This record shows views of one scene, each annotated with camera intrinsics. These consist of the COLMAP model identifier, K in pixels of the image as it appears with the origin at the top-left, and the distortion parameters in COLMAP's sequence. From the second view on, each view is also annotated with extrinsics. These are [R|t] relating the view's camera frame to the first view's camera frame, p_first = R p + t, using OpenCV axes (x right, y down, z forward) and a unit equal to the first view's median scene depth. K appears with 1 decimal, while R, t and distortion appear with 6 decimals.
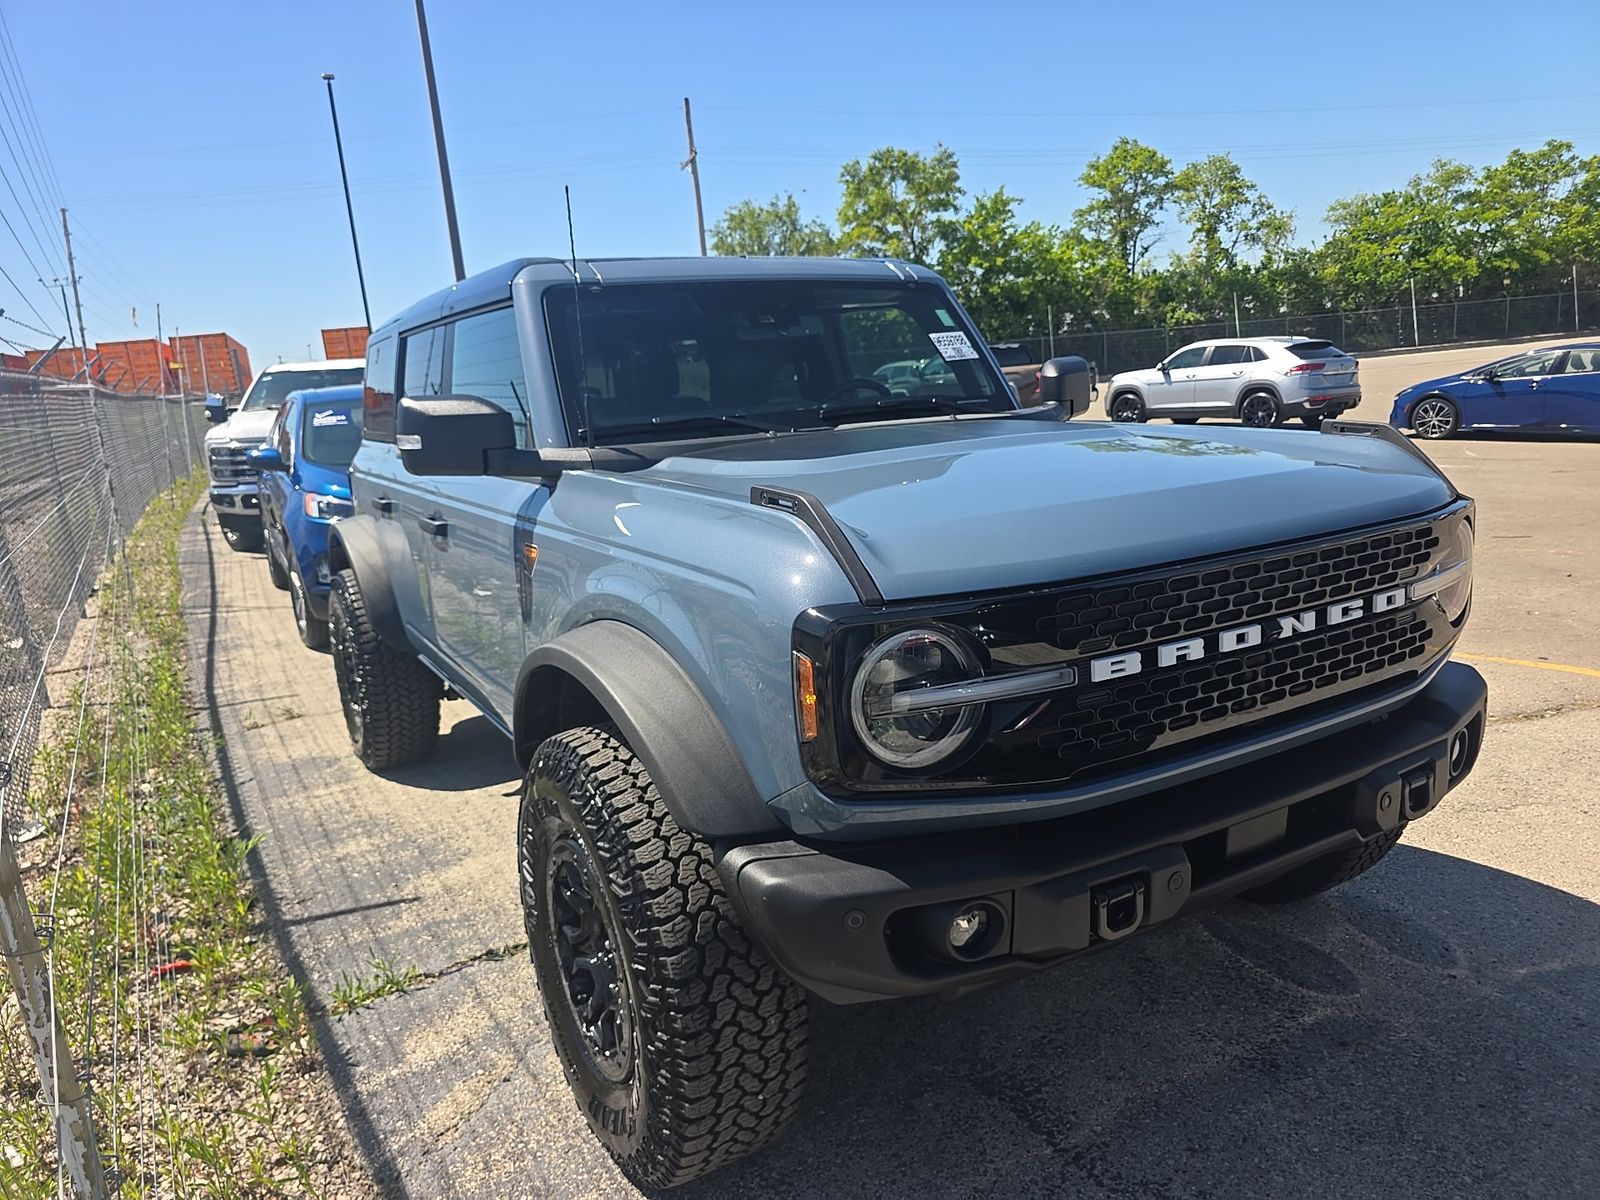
lens RADIAL K [[1073.6, 0, 810.0], [0, 1073.6, 598.0], [0, 0, 1]] dist [0.051186, -0.051806]
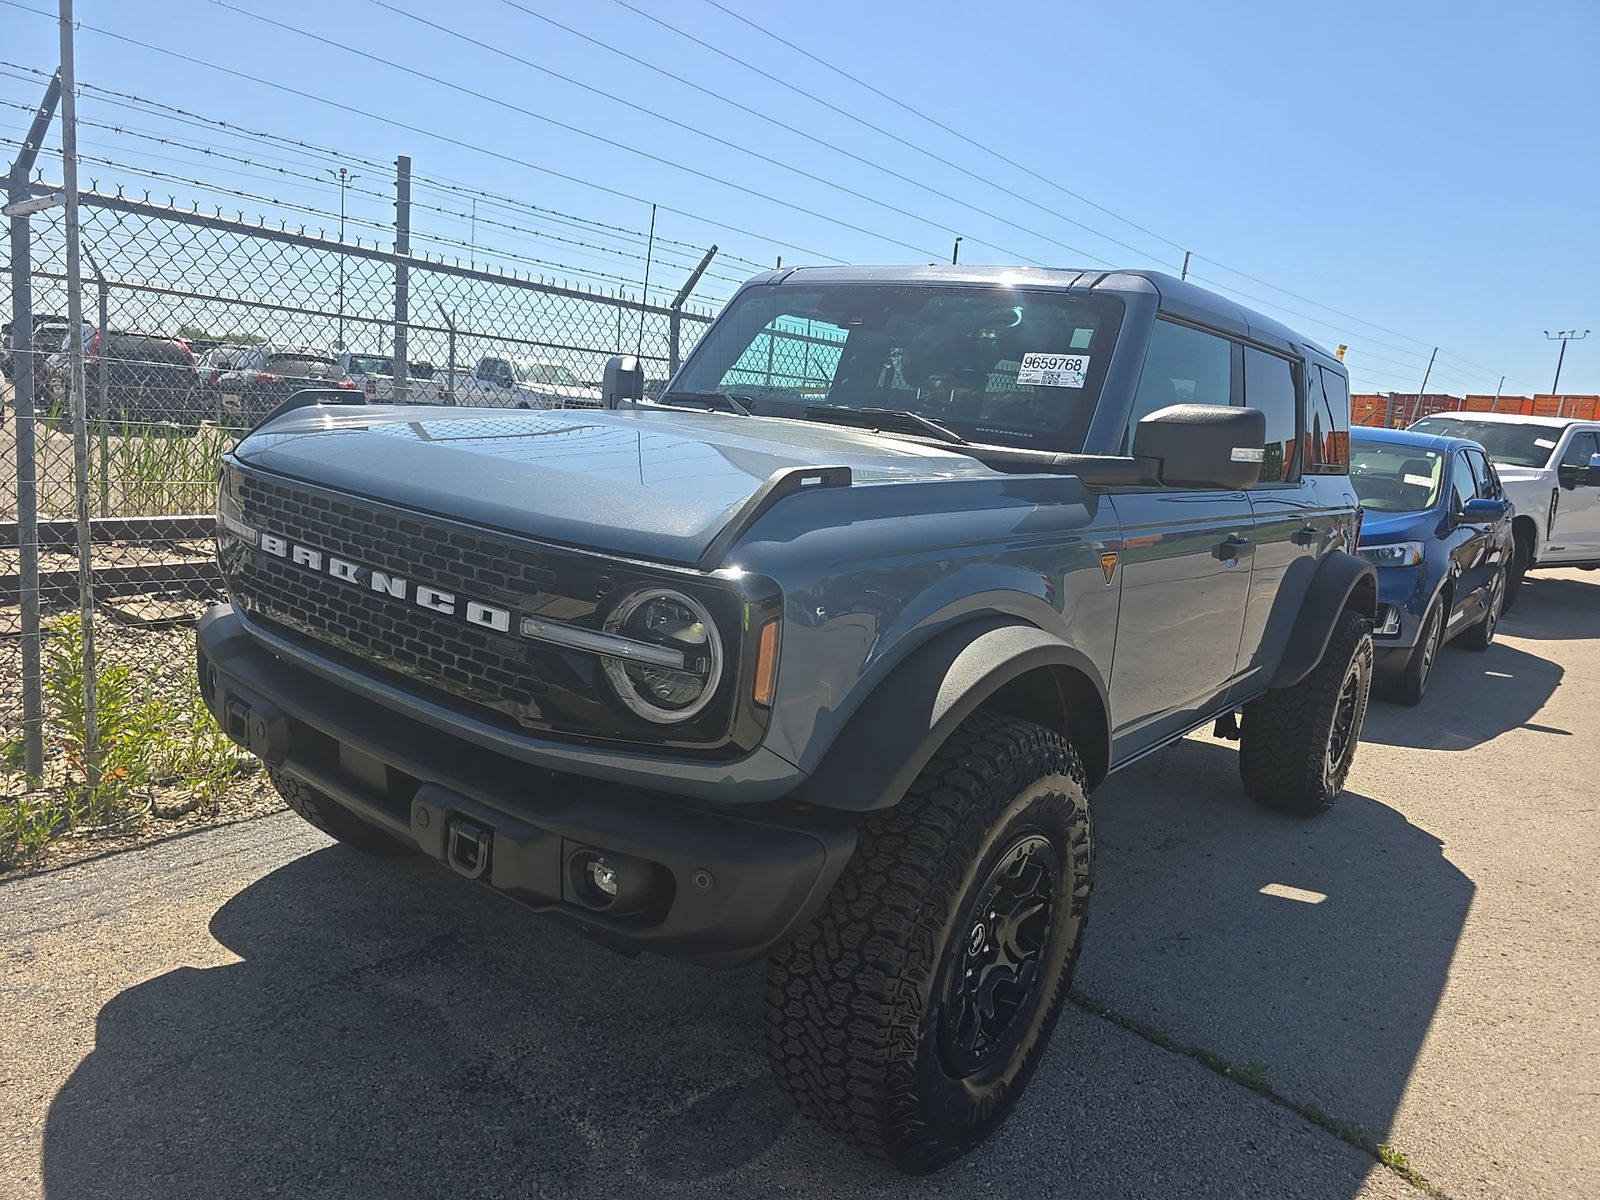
lens RADIAL K [[1073.6, 0, 800.8], [0, 1073.6, 602.0], [0, 0, 1]] dist [0.051186, -0.051806]
pose [[0.365722, 0.272170, -0.890040, 0.878836], [-0.304129, 0.938739, 0.162093, -0.142782], [0.879632, 0.211406, 0.426092, 0.531193]]
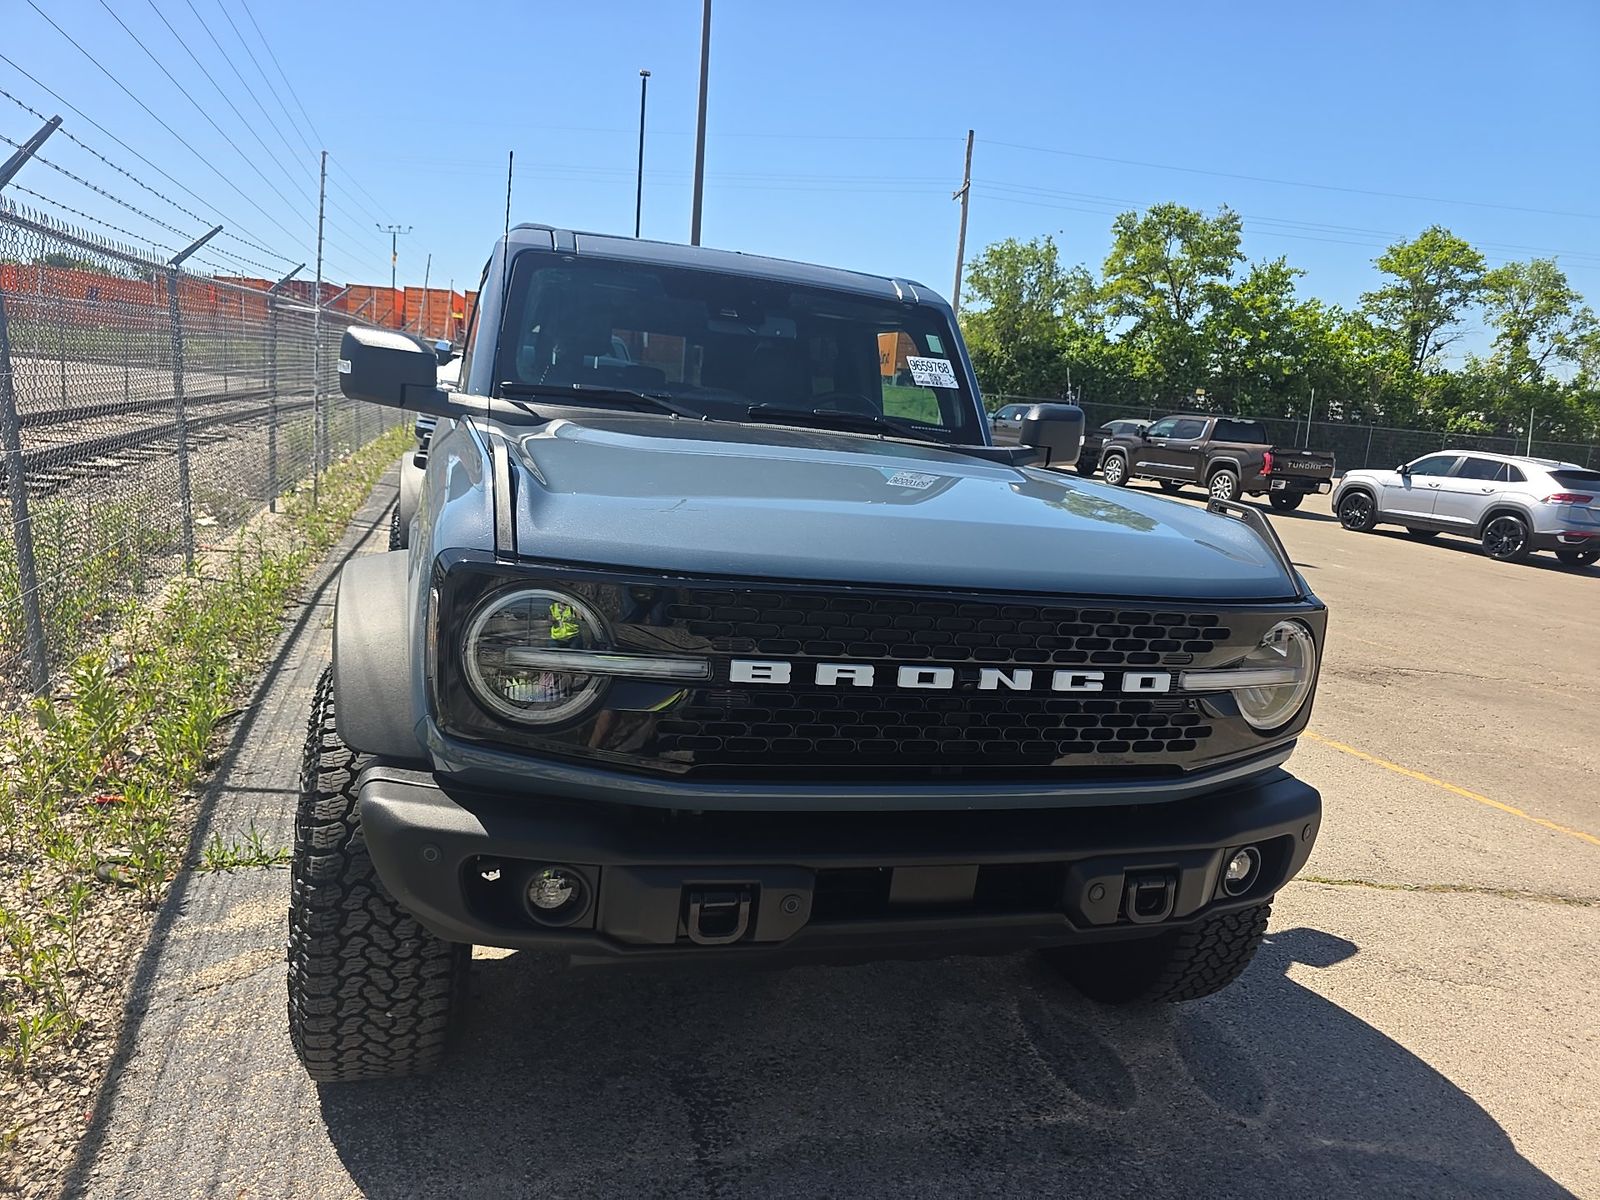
lens RADIAL K [[1073.6, 0, 811.2], [0, 1073.6, 598.2], [0, 0, 1]] dist [0.051186, -0.051806]
pose [[0.961895, 0.196771, -0.189840, 0.262515], [-0.201297, 0.979519, -0.004667, -0.004085], [0.185034, 0.042703, 0.981804, 0.020410]]
